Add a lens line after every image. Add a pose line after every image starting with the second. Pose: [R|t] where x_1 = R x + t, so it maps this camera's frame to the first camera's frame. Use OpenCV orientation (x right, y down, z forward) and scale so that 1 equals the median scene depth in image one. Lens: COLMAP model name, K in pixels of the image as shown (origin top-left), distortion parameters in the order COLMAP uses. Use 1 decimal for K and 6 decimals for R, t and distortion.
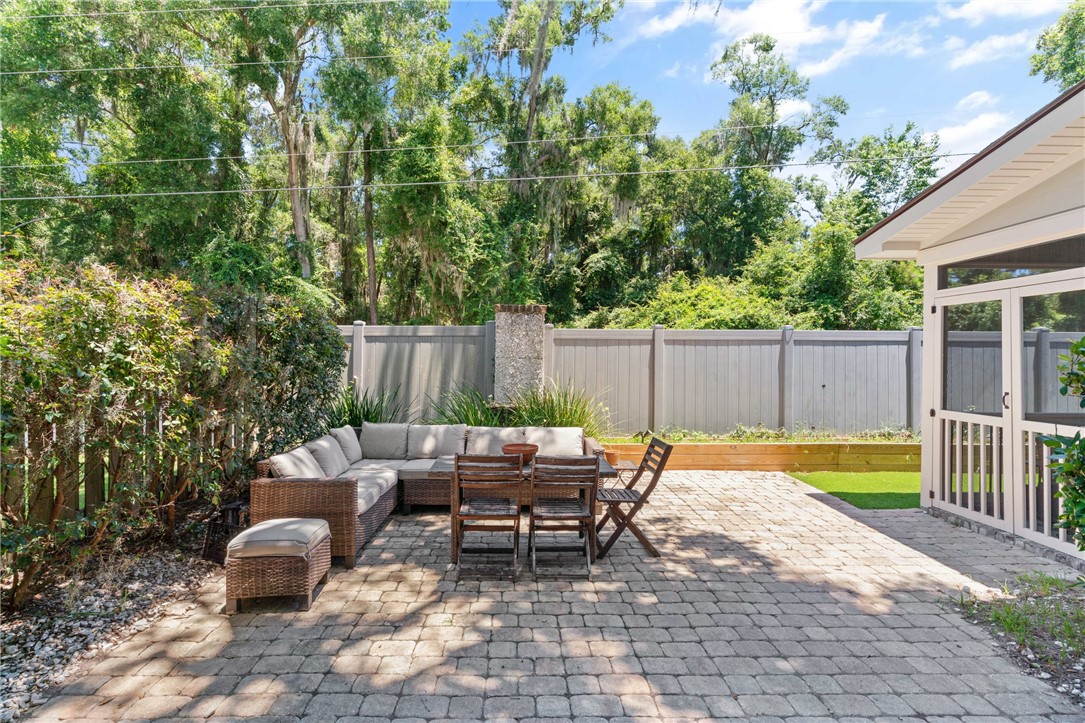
lens RADIAL K [[543.4, 0, 530.7], [0, 543.4, 361.9], [0, 0, 1]] dist [-0.001791, 0.000301]
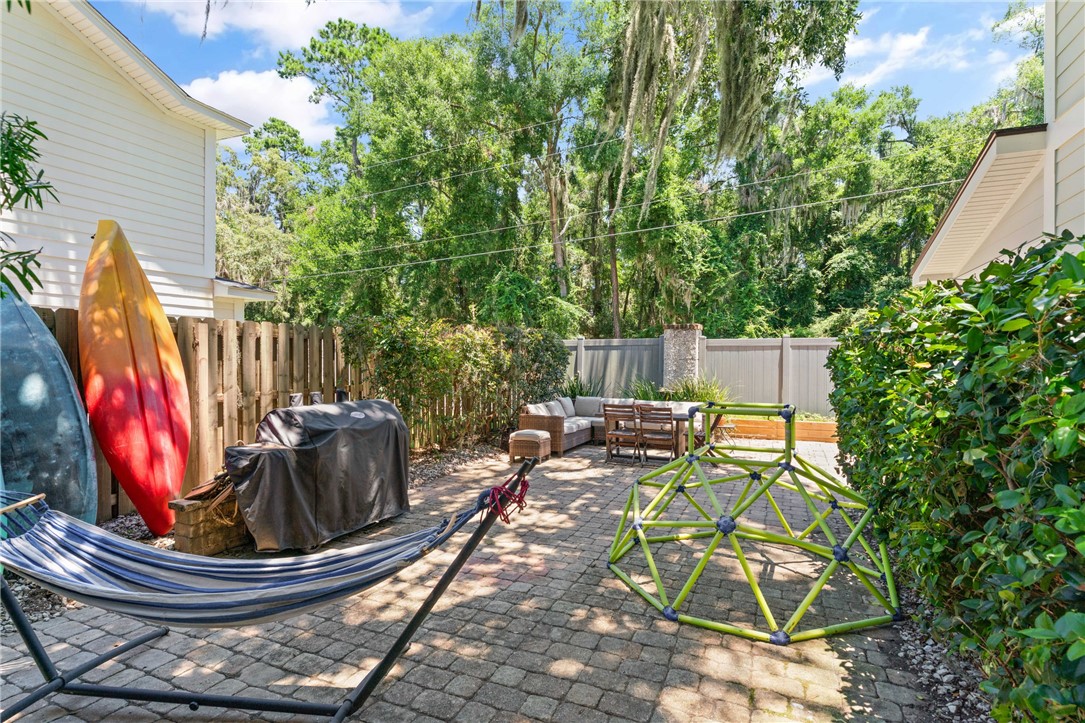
lens RADIAL K [[538.2, 0, 542.5], [0, 538.2, 361.5], [0, 0, 1]] dist [-0.000283, 0.000349]
pose [[0.903224, -0.001647, -0.429165, 0.077381], [-0.001545, 0.999974, -0.007090, 0.002699], [0.429166, 0.007067, 0.903198, -0.141896]]
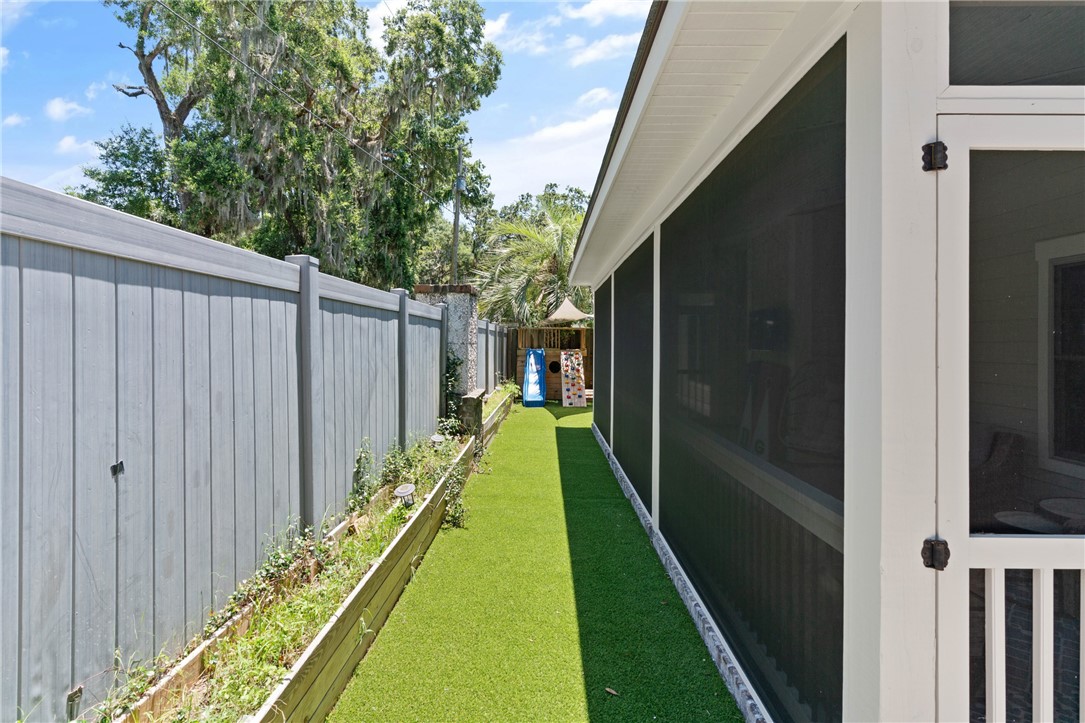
lens RADIAL K [[545.5, 0, 542.2], [0, 545.5, 338.3], [0, 0, 1]] dist [-0.001427, -0.000151]
pose [[0.033016, -0.000417, 0.999455, 0.098678], [0.002327, 0.999997, 0.000340, -0.001961], [-0.999452, 0.002315, 0.033017, 0.245484]]
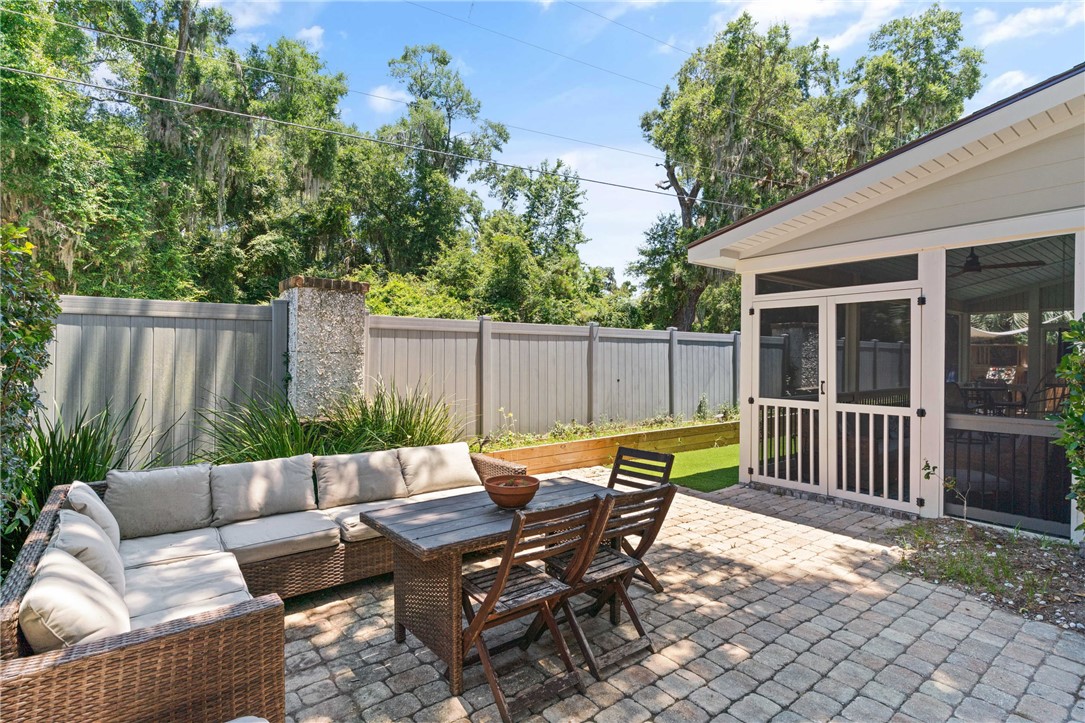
lens RADIAL K [[538.2, 0, 542.5], [0, 538.2, 361.5], [0, 0, 1]] dist [-0.000283, 0.000349]
pose [[0.797731, -0.005750, 0.602986, -0.064336], [0.004163, 0.999983, 0.004028, 0.000851], [-0.602999, -0.000703, 0.797741, 0.073094]]
